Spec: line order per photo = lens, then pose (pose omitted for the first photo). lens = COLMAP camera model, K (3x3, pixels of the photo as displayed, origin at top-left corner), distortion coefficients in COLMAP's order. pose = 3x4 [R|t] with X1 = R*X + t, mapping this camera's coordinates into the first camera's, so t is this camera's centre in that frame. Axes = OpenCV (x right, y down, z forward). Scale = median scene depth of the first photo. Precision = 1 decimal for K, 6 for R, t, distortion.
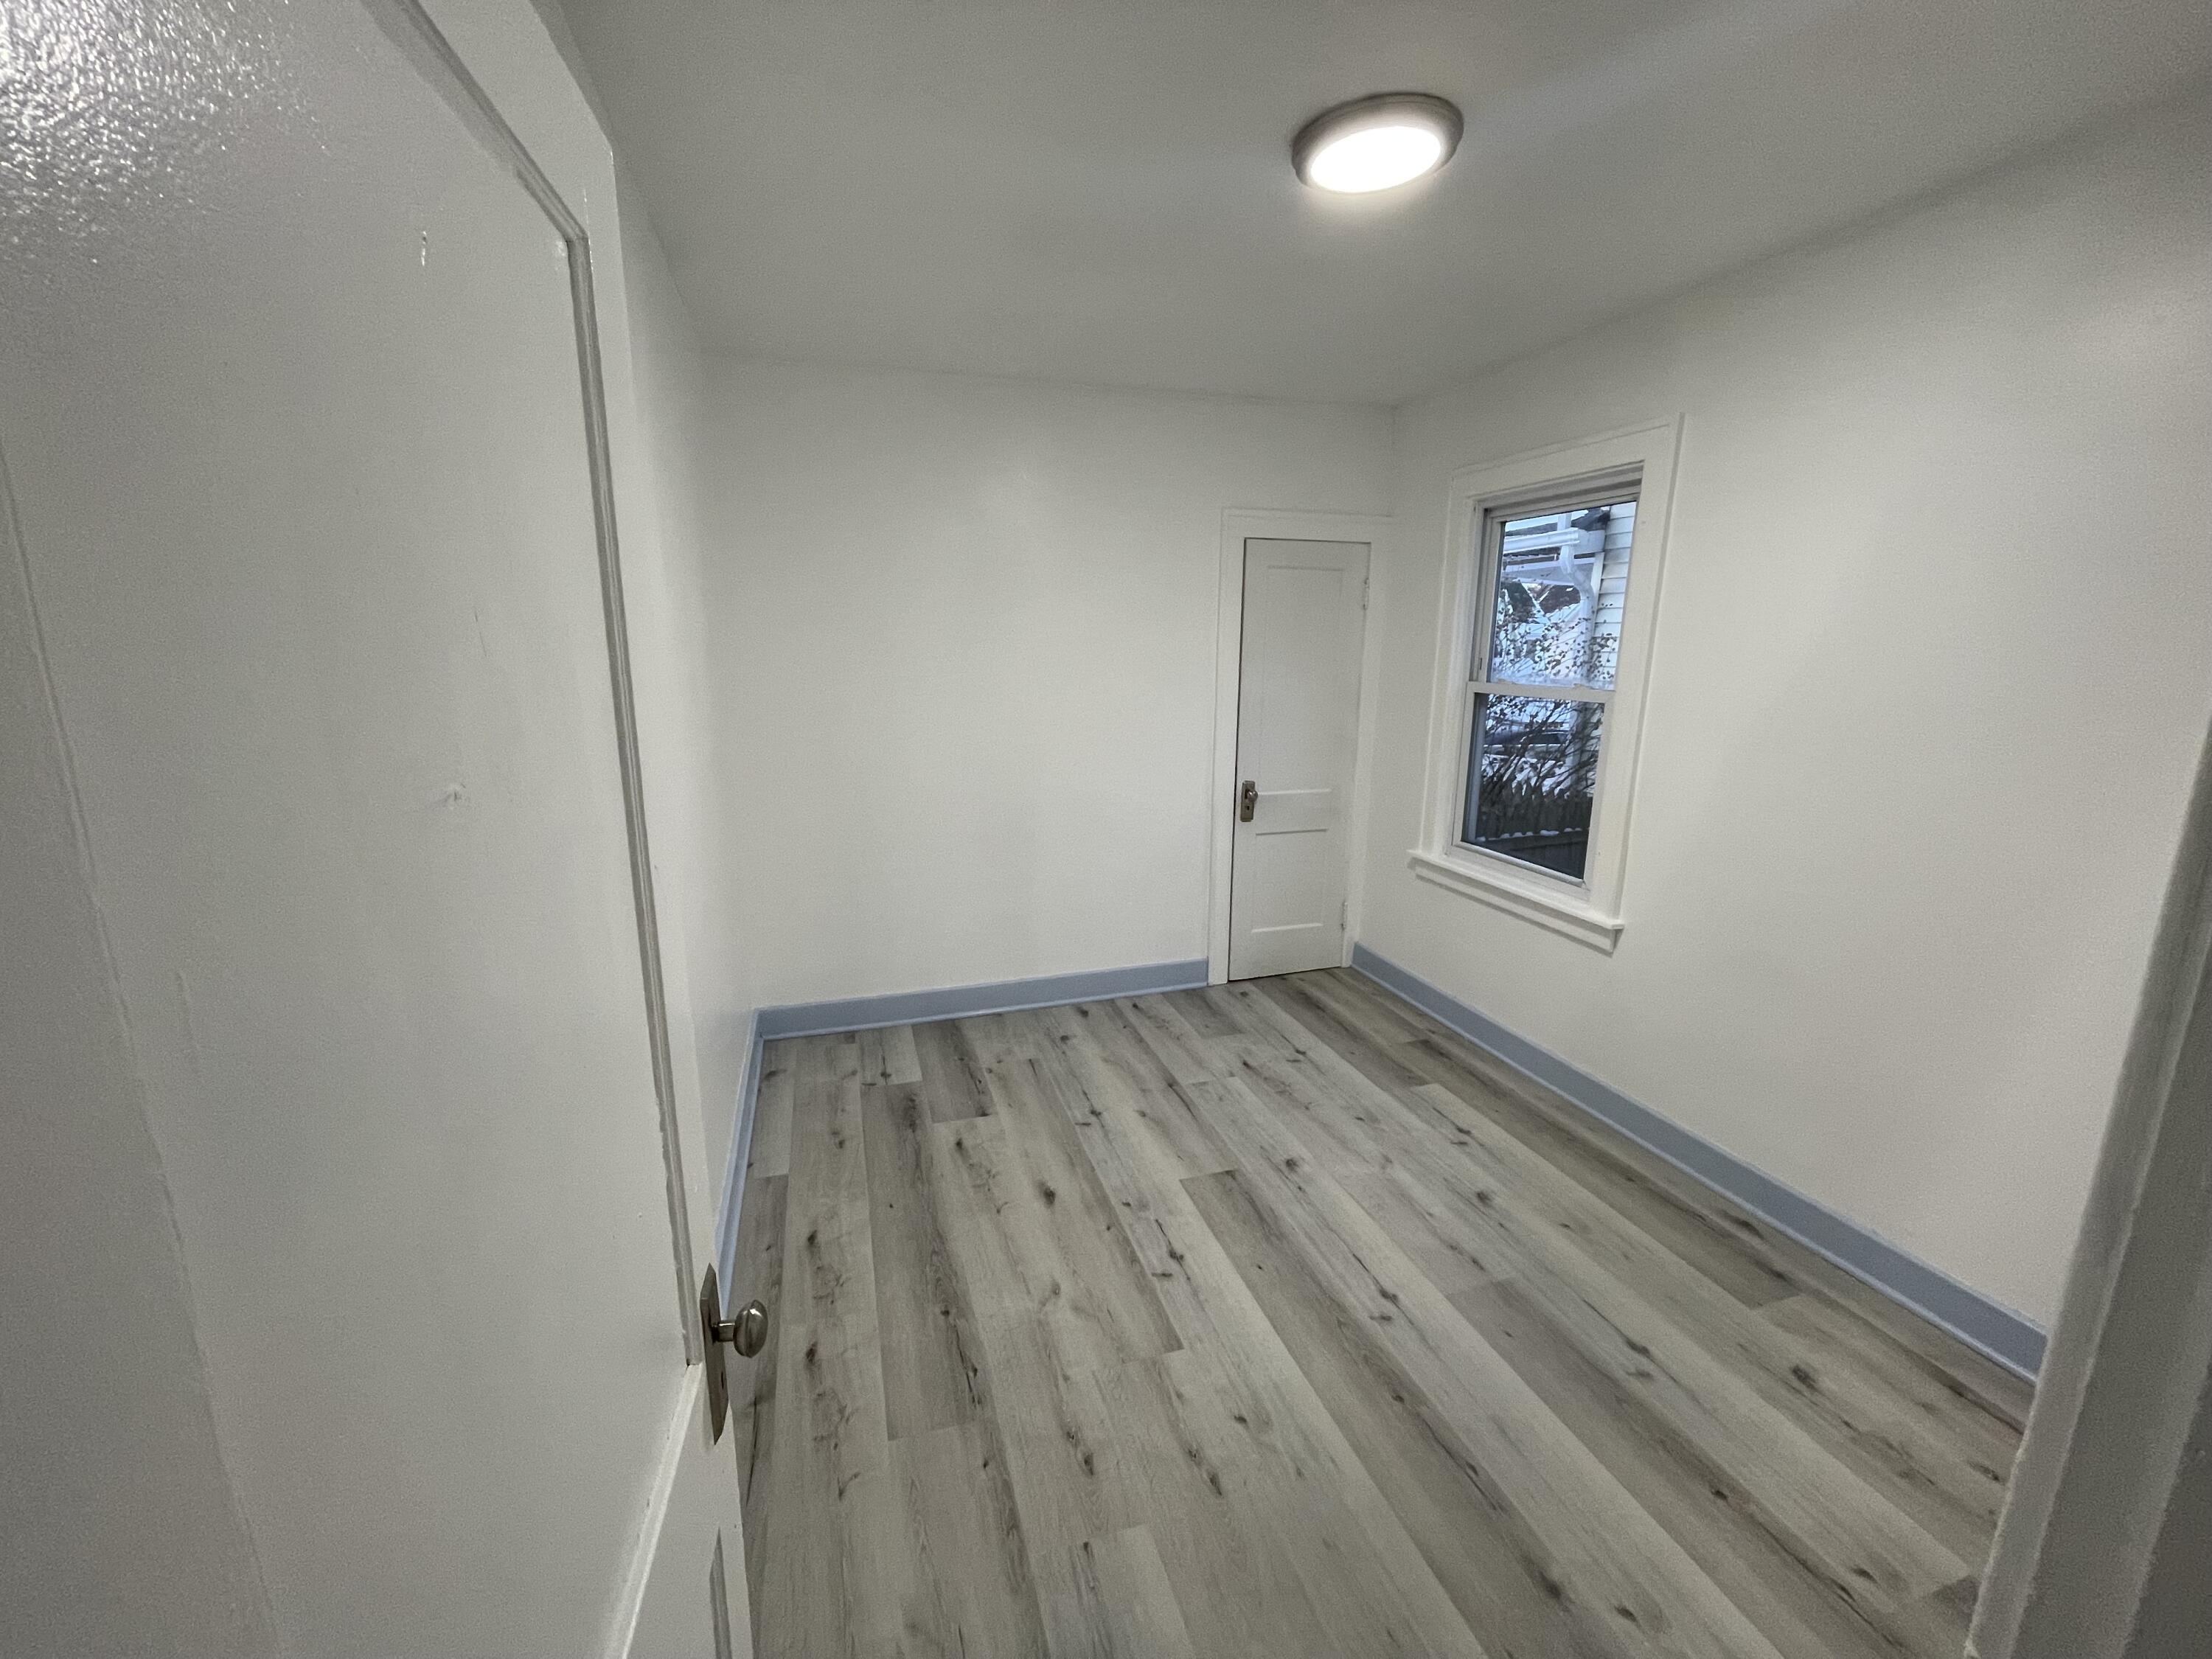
lens RADIAL K [[885.2, 0, 1101.9], [0, 885.2, 830.9], [0, 0, 1]] dist [-0.005385, 0.000262]
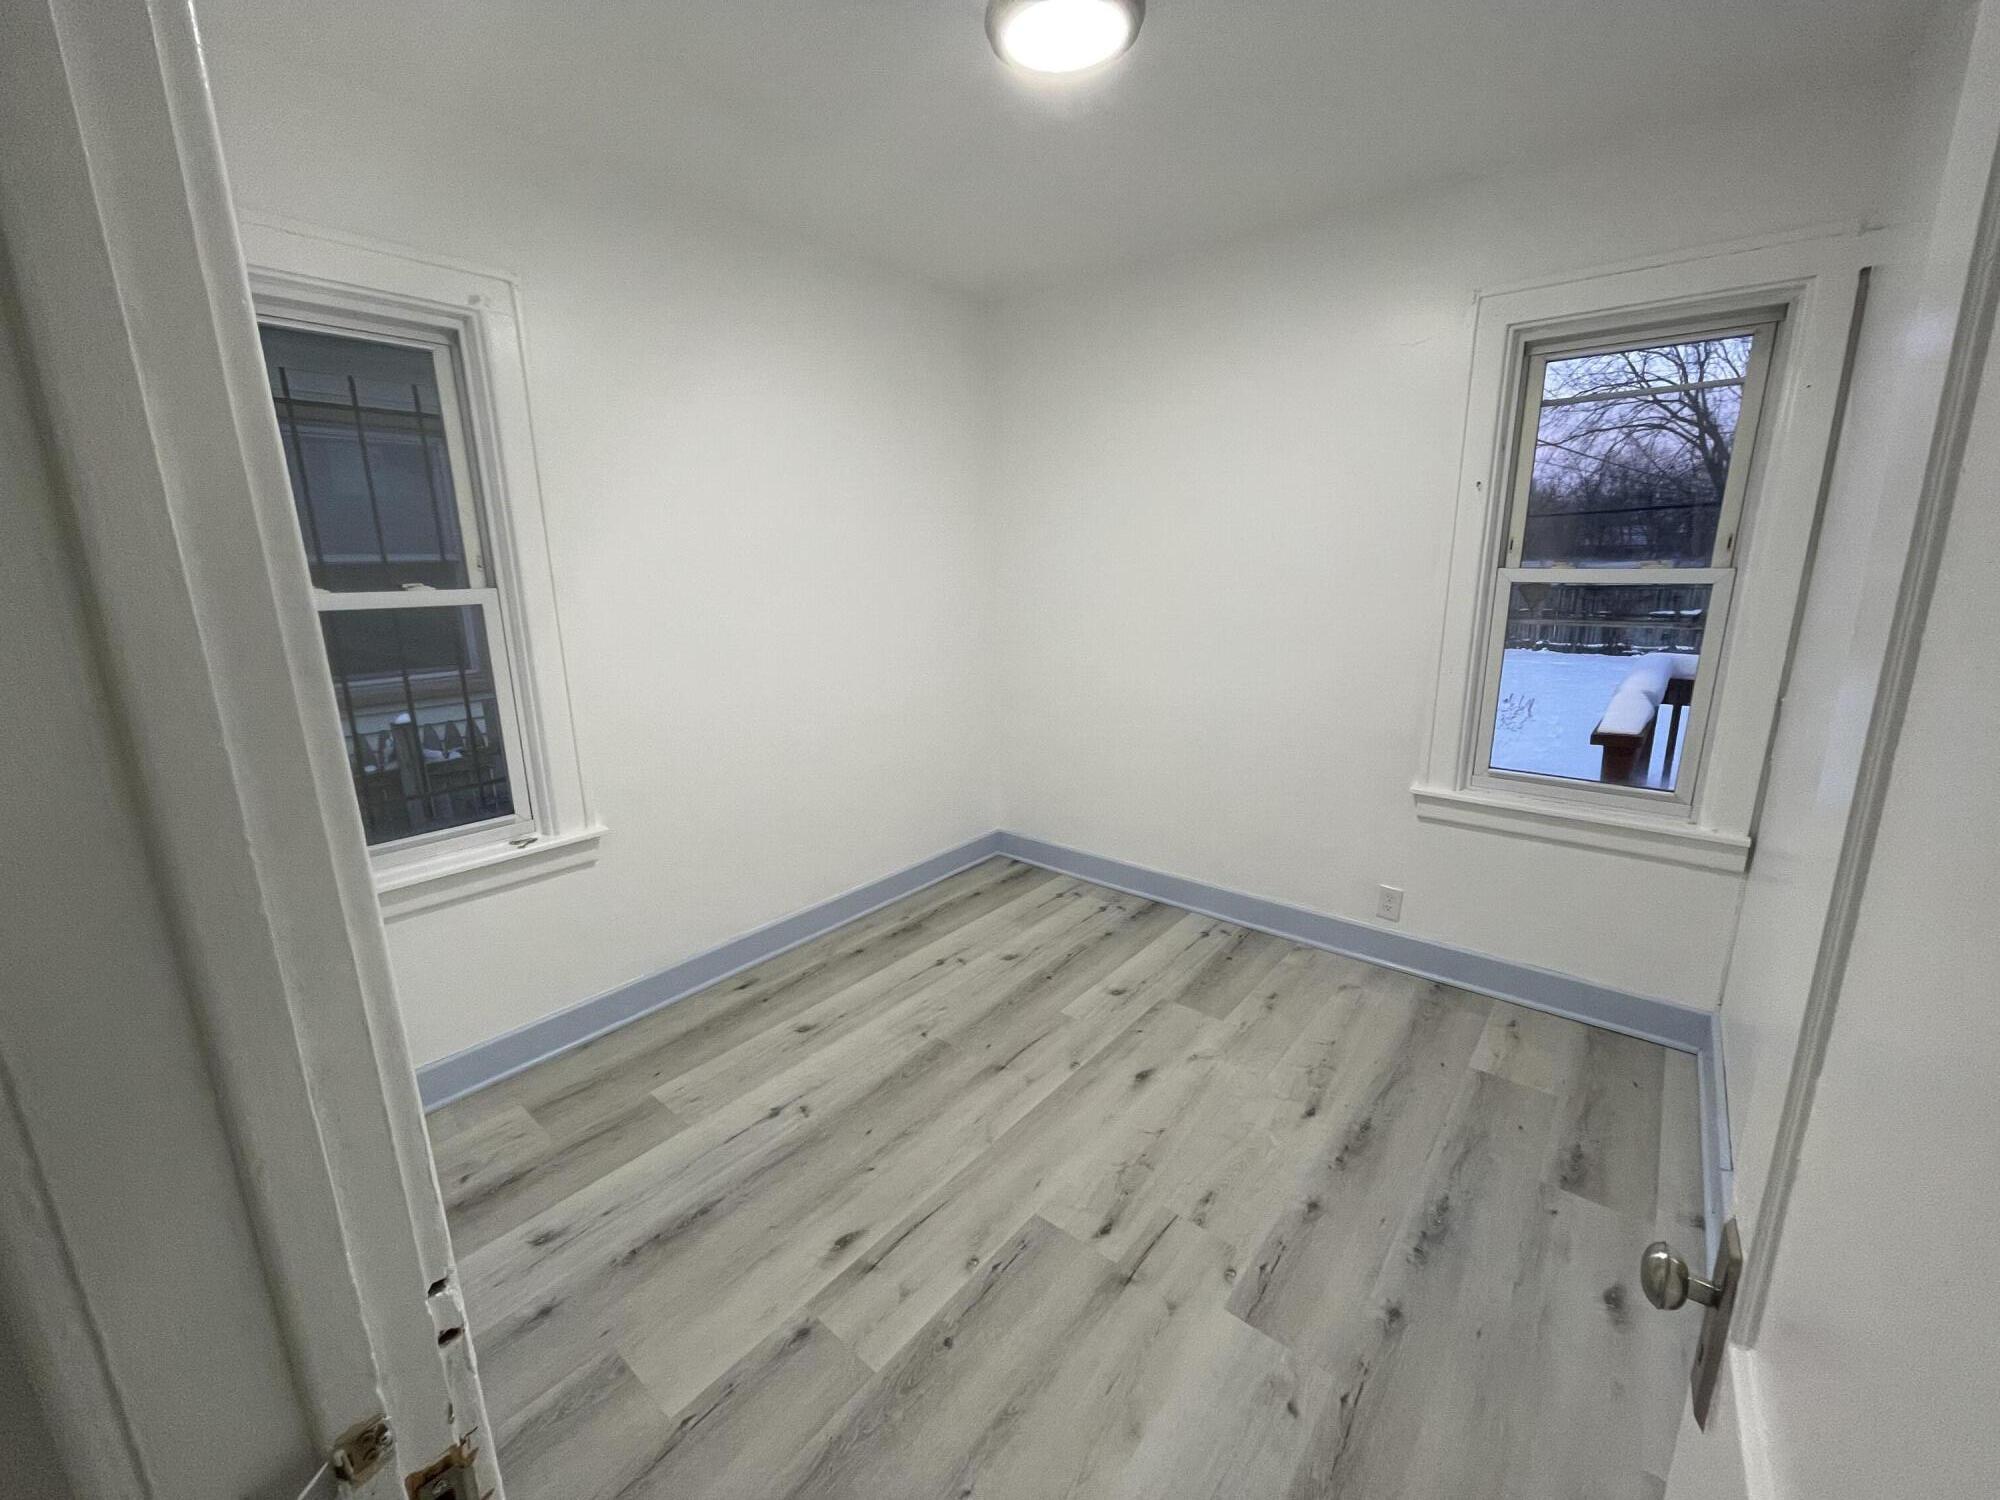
lens RADIAL K [[807.6, 0, 1000.0], [0, 807.6, 750.0], [0, 0, 1]] dist [-0.008217, 0.000071]
pose [[-0.563168, -0.192146, 0.803693, -0.390442], [0.163233, 0.927558, 0.336141, -0.231787], [-0.810060, 0.320494, -0.491006, 1.262917]]
